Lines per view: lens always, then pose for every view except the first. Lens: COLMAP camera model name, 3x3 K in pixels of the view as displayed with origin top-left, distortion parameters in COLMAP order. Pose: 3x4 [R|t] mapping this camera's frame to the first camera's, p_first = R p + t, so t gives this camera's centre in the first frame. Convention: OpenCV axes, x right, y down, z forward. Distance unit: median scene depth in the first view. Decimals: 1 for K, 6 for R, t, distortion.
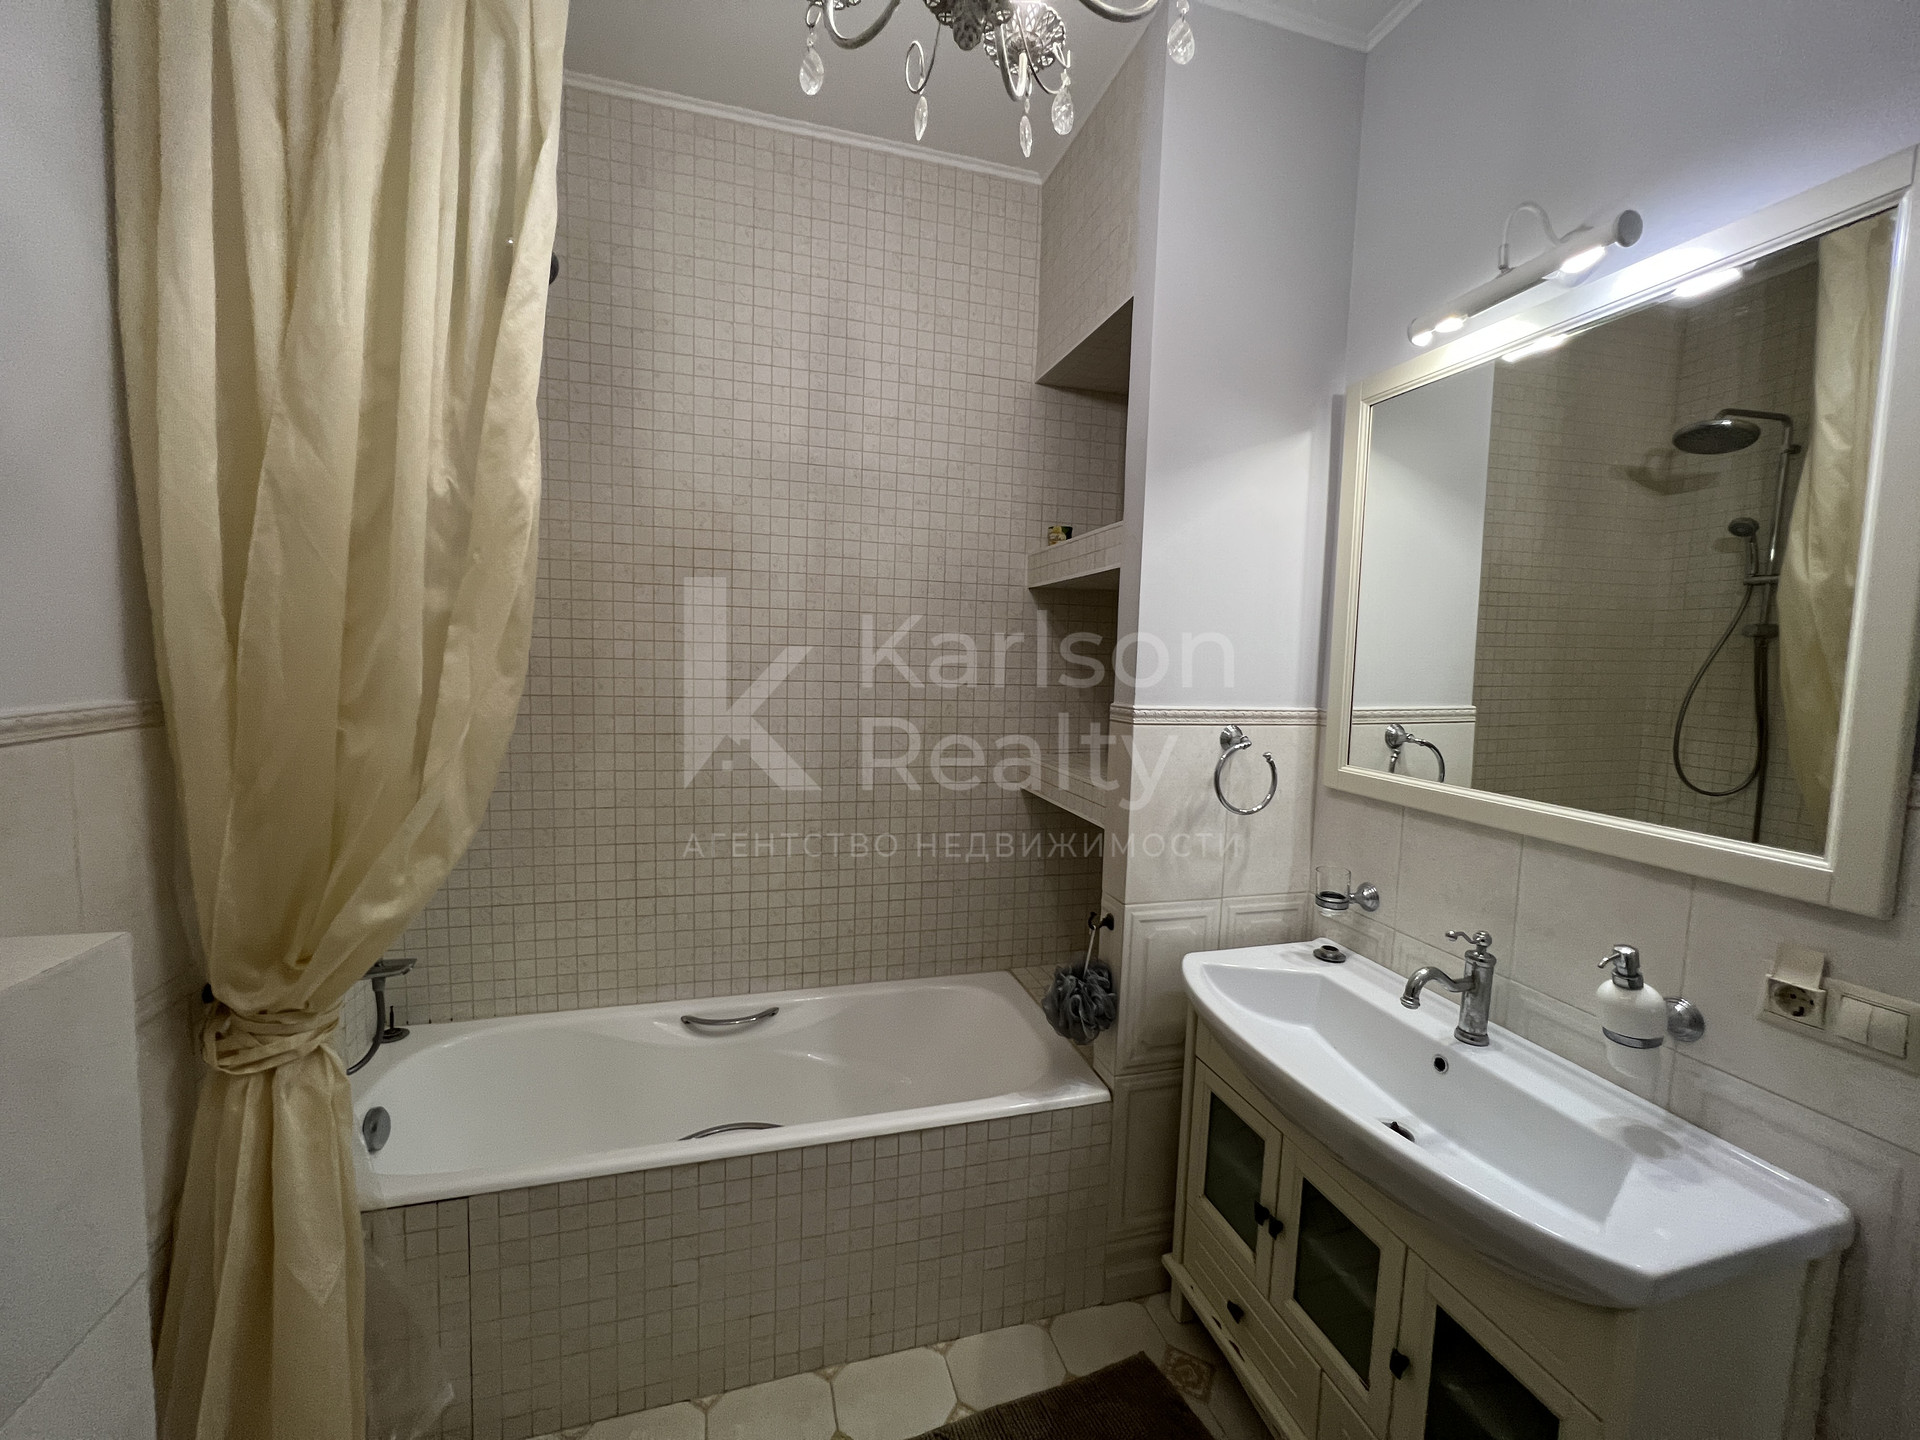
lens RADIAL K [[767.9, 0, 957.1], [0, 767.9, 715.2], [0, 0, 1]] dist [-0.002222, 0.000177]
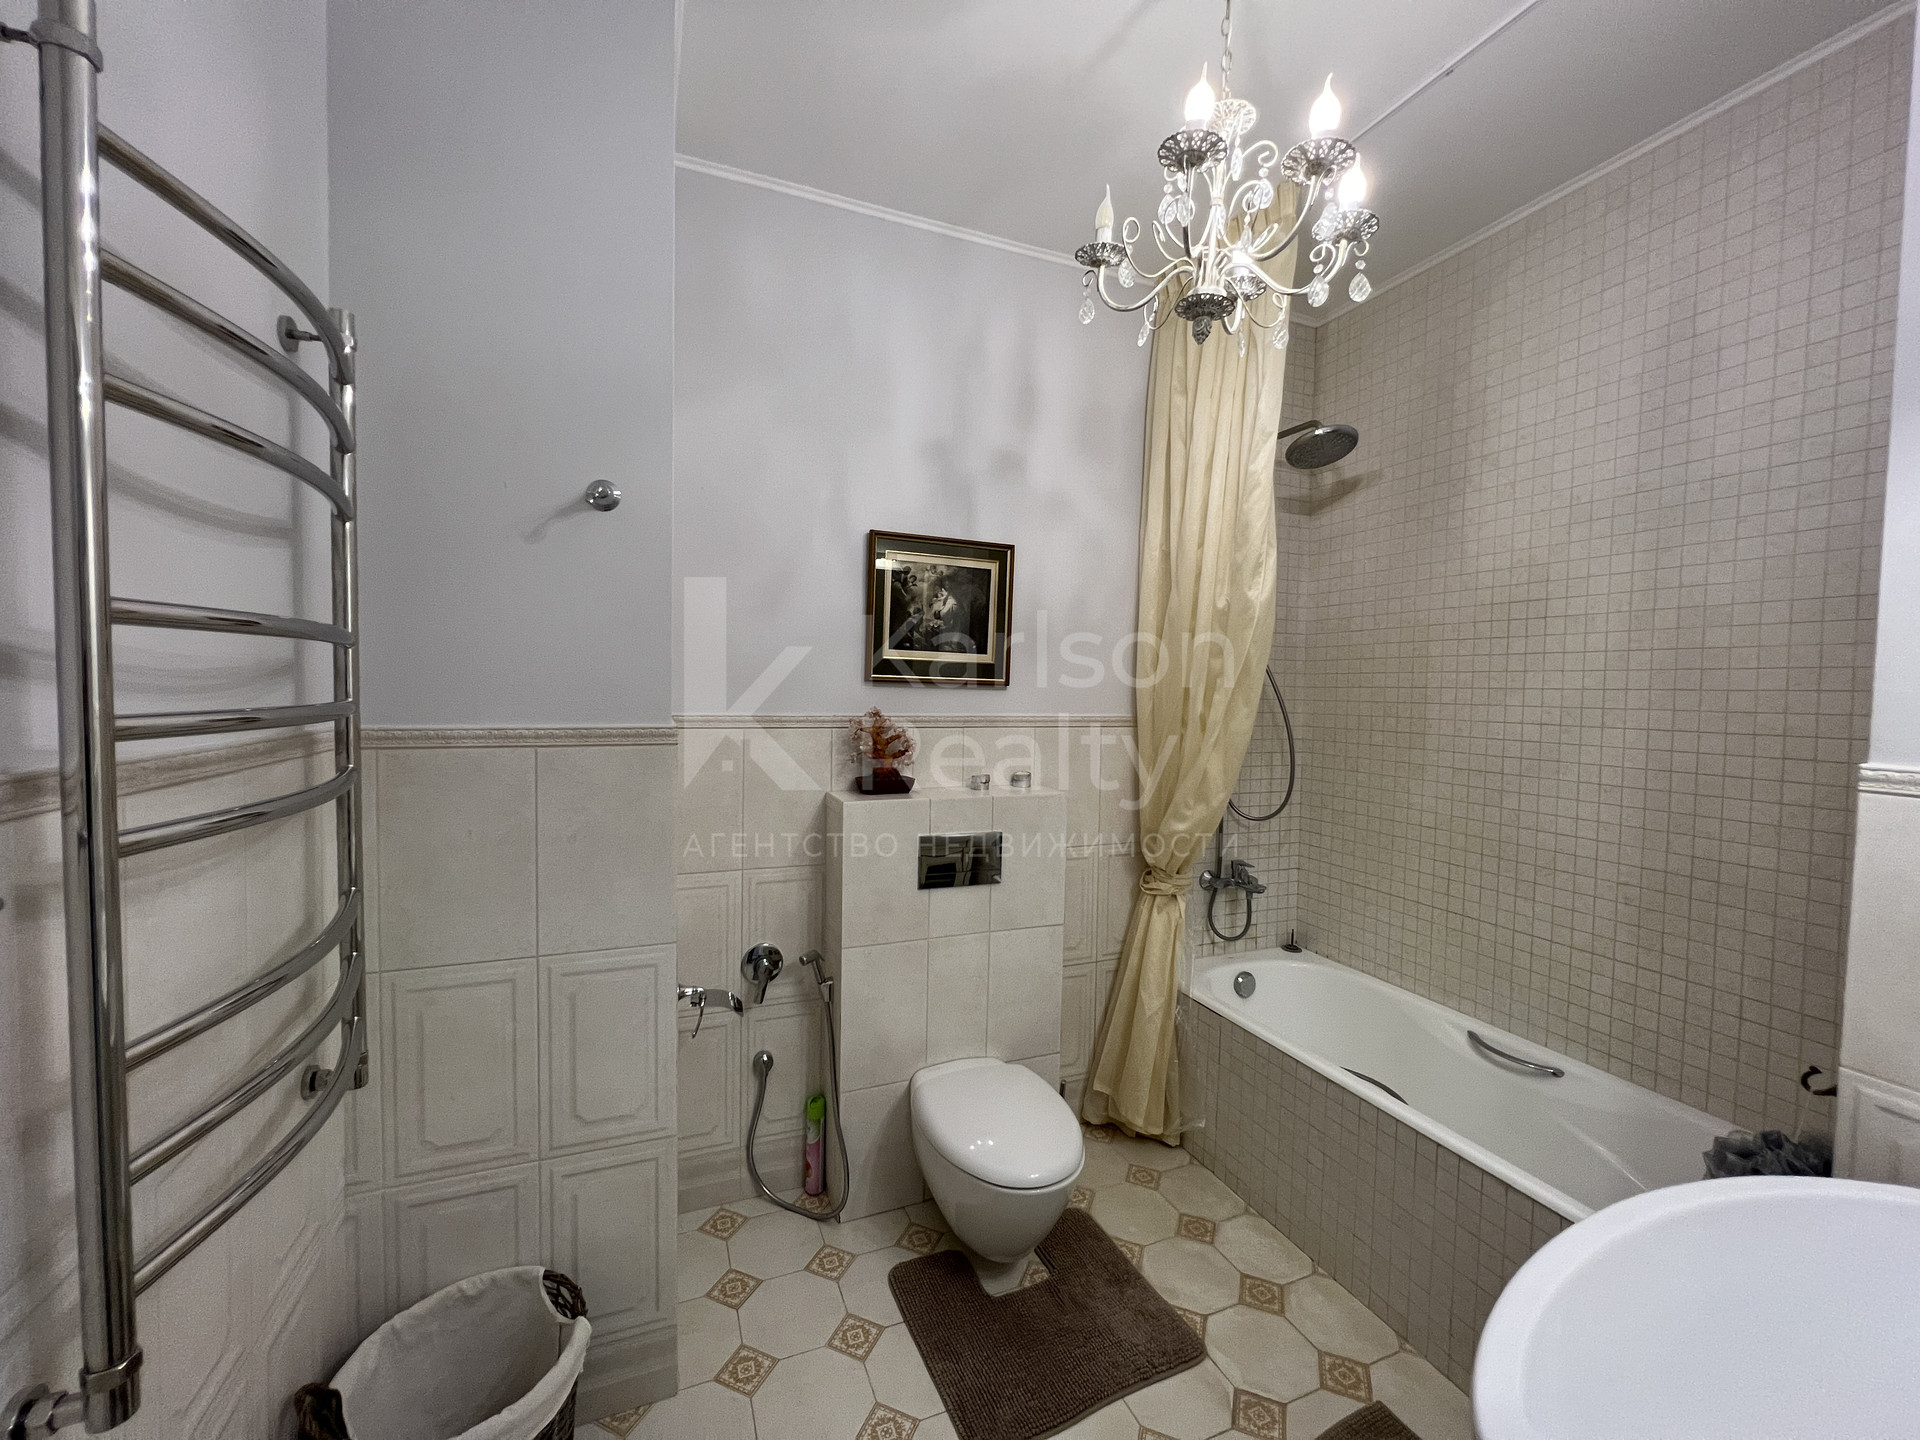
lens RADIAL K [[767.9, 0, 957.1], [0, 767.9, 715.2], [0, 0, 1]] dist [-0.002222, 0.000177]
pose [[0.097733, 0.008856, -0.995173, 0.664201], [-0.097521, 0.995233, -0.000720, 0.018754], [0.990423, 0.097121, 0.098131, 0.132112]]
